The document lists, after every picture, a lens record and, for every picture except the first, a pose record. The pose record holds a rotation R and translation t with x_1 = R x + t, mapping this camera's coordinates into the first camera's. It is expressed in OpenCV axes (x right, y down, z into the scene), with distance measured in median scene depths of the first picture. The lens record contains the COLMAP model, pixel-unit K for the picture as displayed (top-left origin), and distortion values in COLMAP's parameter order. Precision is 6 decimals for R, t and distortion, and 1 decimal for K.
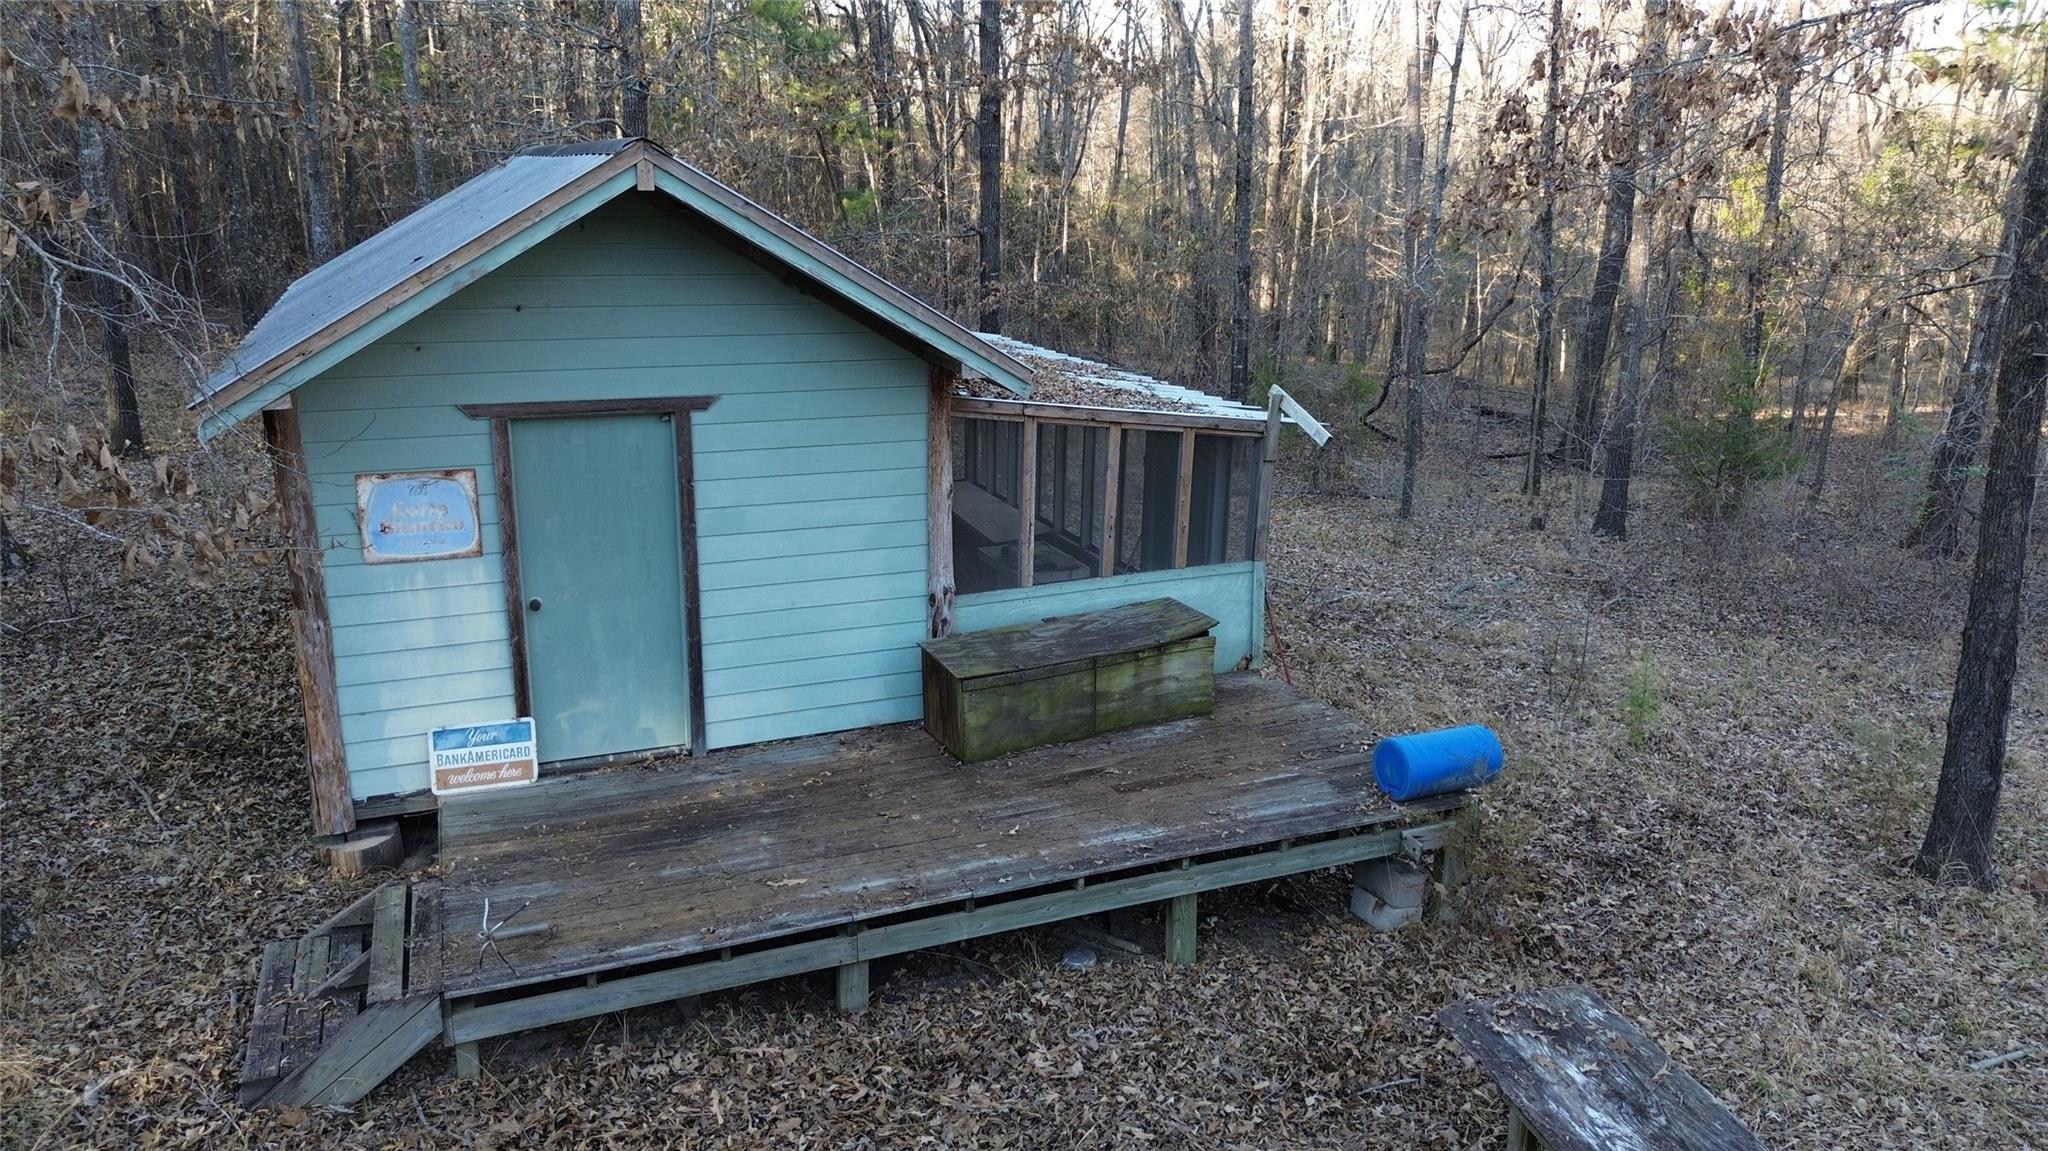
lens RADIAL K [[1461.4, 0, 1017.6], [0, 1461.4, 586.8], [0, 0, 1]] dist [0.066809, -0.052270]
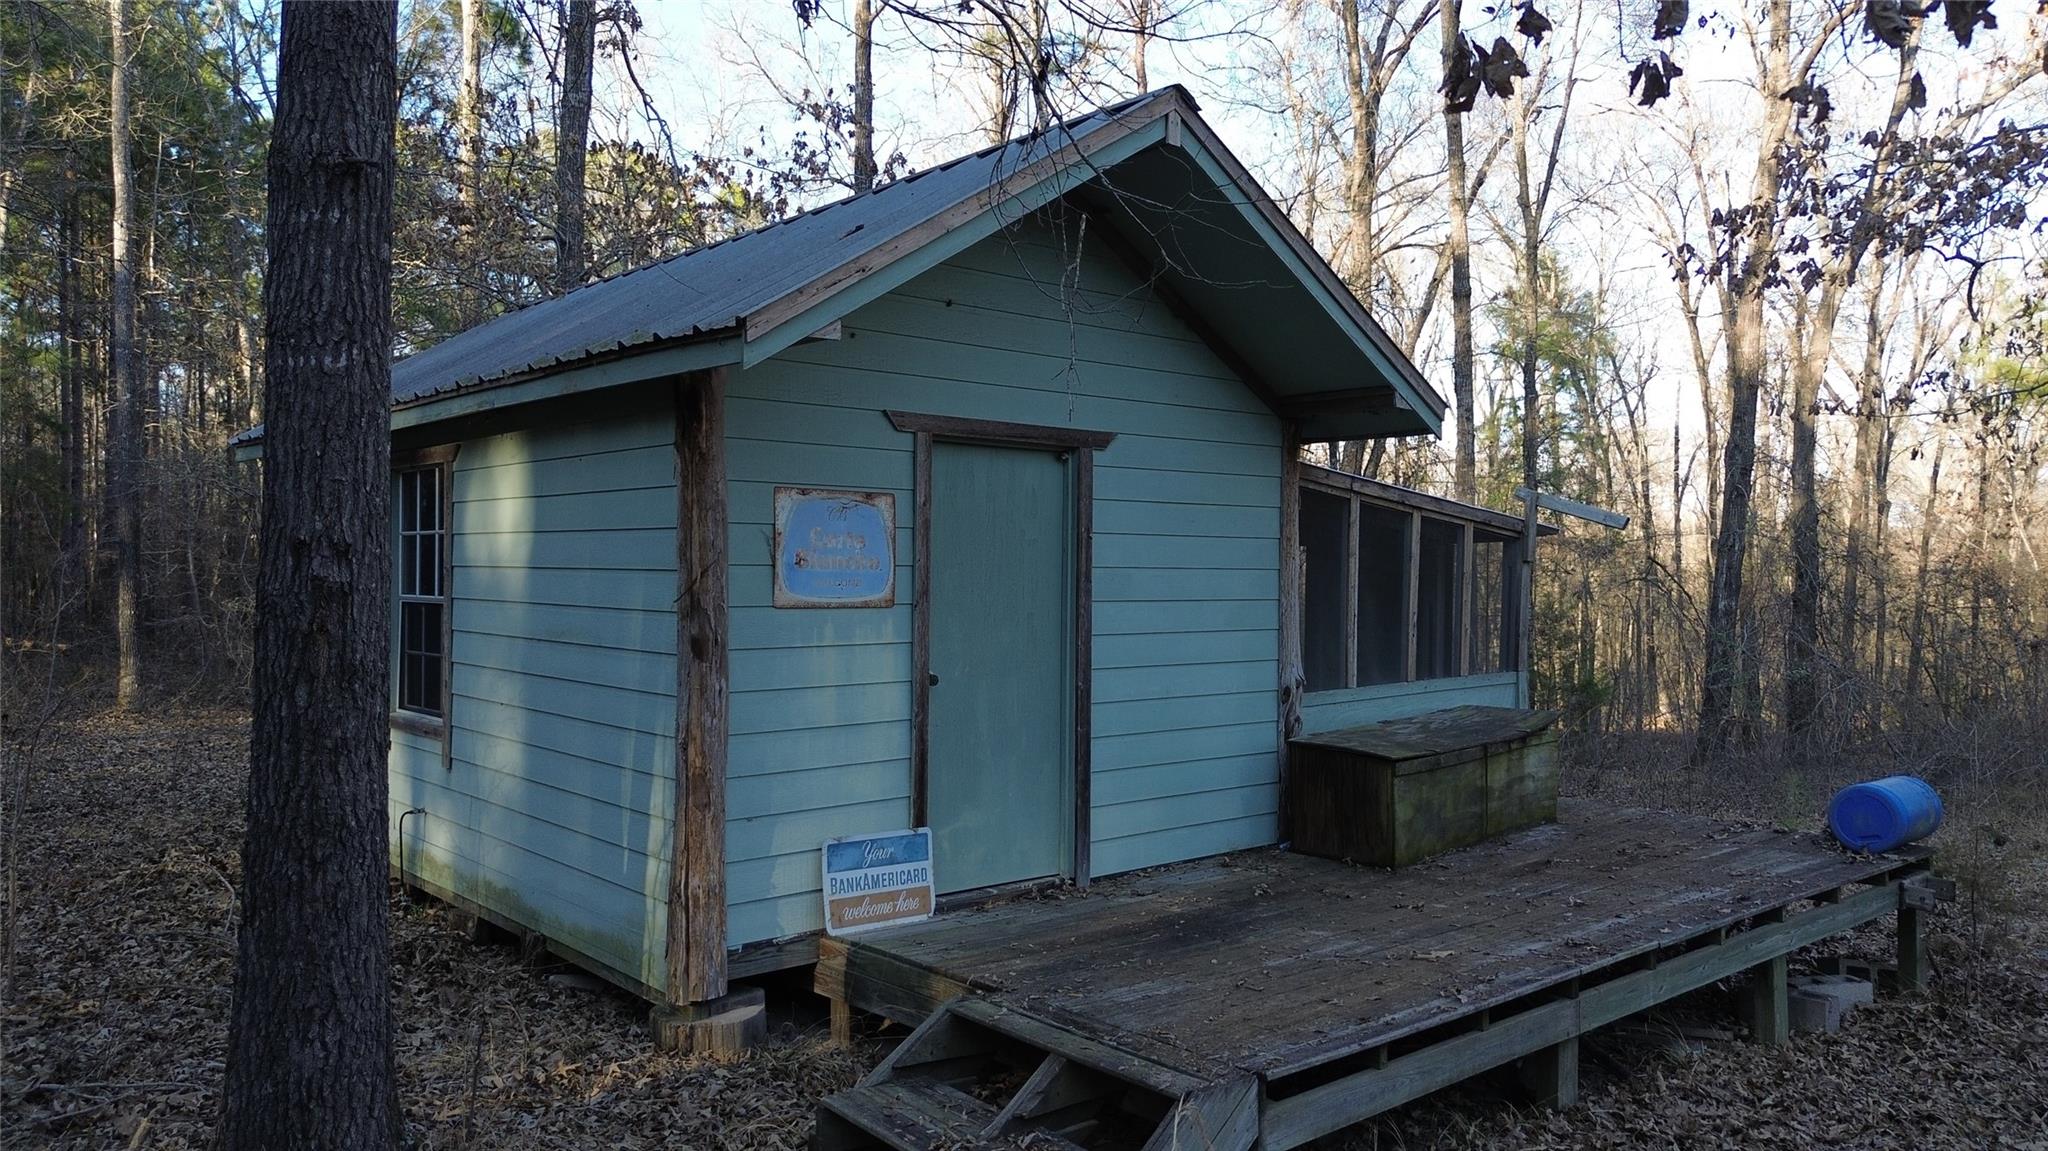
lens RADIAL K [[1461.4, 0, 1009.0], [0, 1461.4, 572.3], [0, 0, 1]] dist [0.066809, -0.052270]
pose [[0.952371, -0.009843, 0.304783, -0.523537], [0.092745, 0.961480, -0.258754, 0.162413], [-0.290496, 0.274697, 0.916599, 0.258619]]
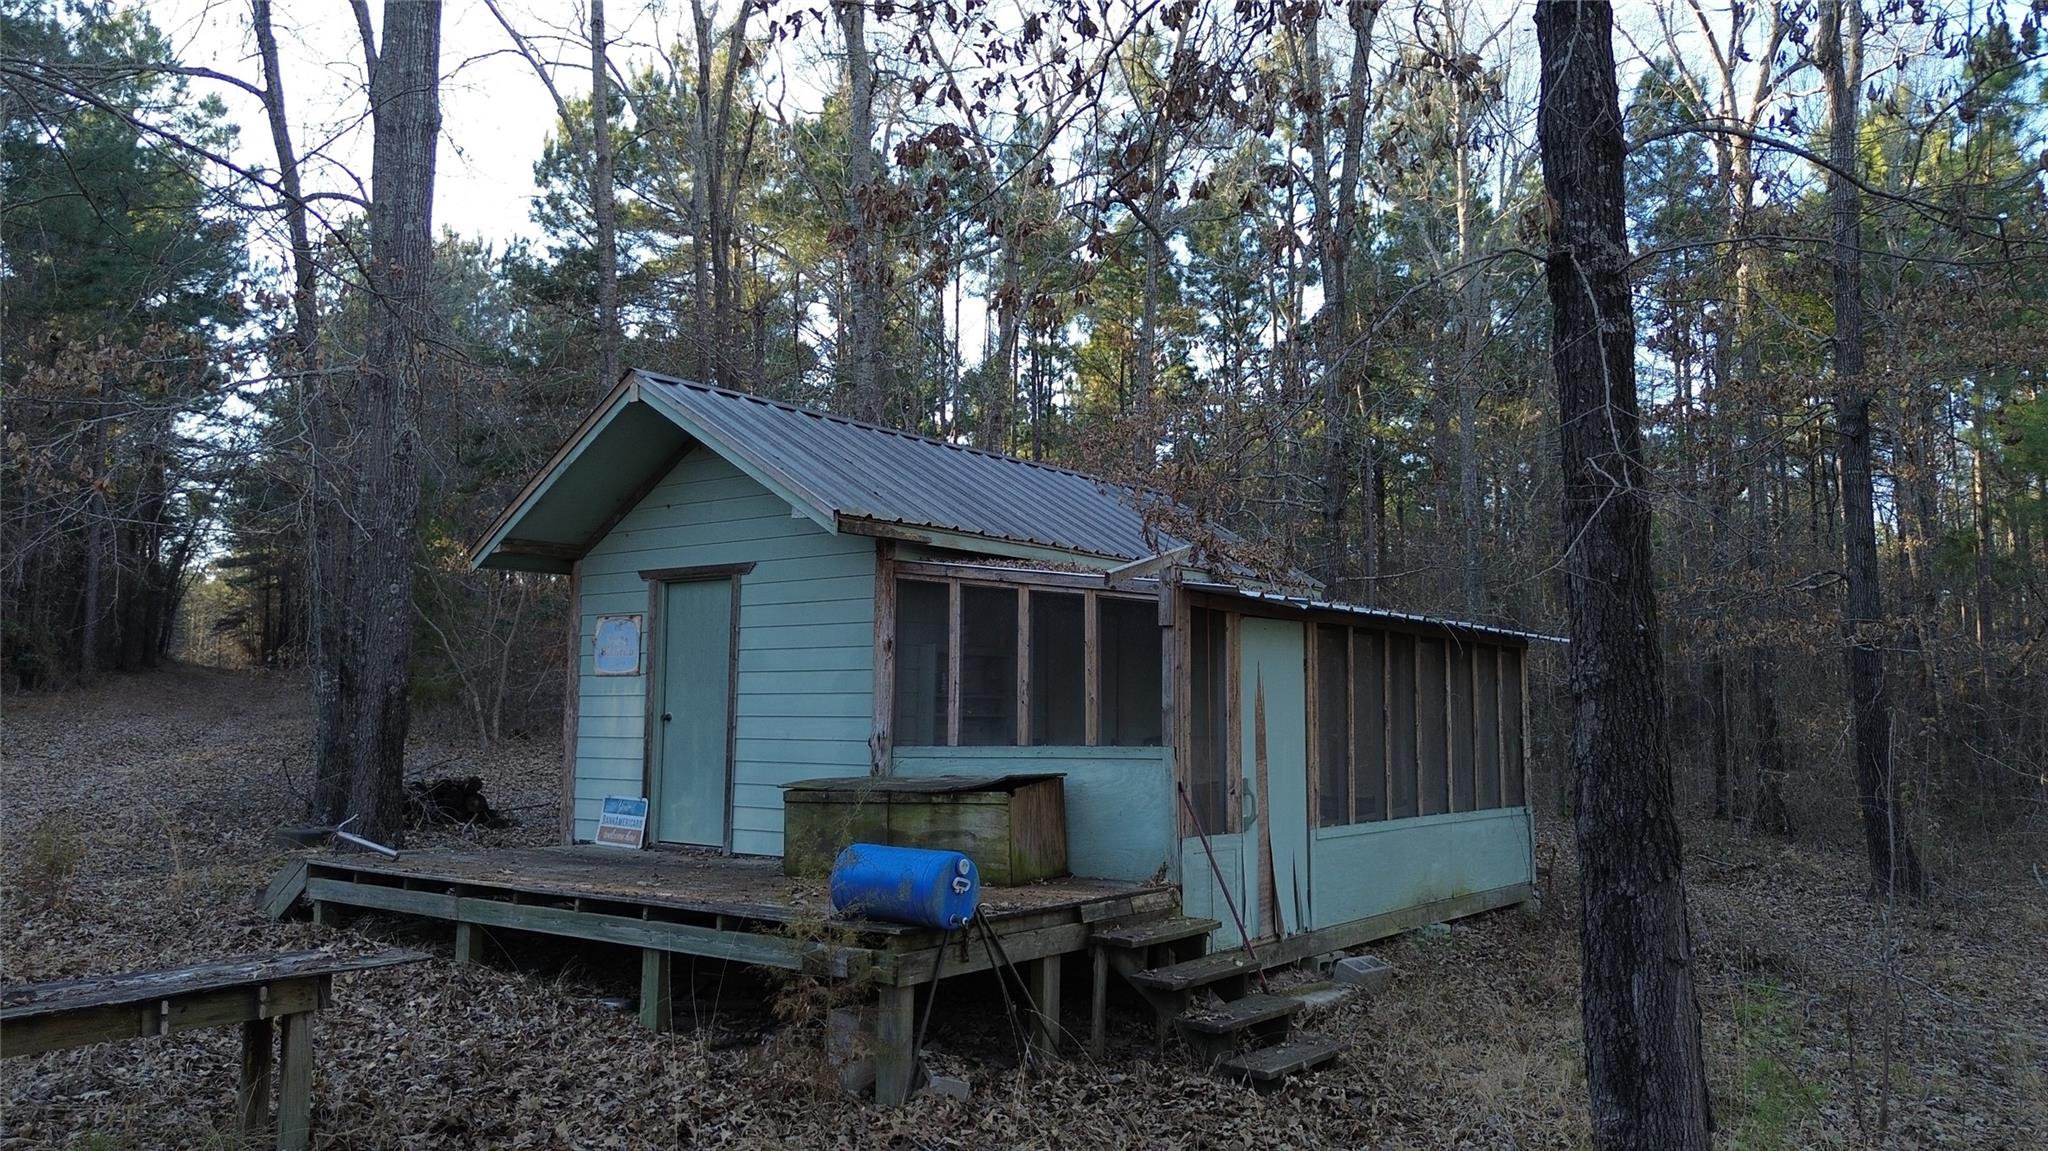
lens RADIAL K [[1461.4, 0, 1025.7], [0, 1461.4, 567.7], [0, 0, 1]] dist [0.066809, -0.052270]
pose [[0.493230, -0.098334, -0.864323, 1.049243], [-0.244879, 0.937715, -0.246425, 0.138230], [0.834721, 0.333199, 0.438429, 0.628485]]
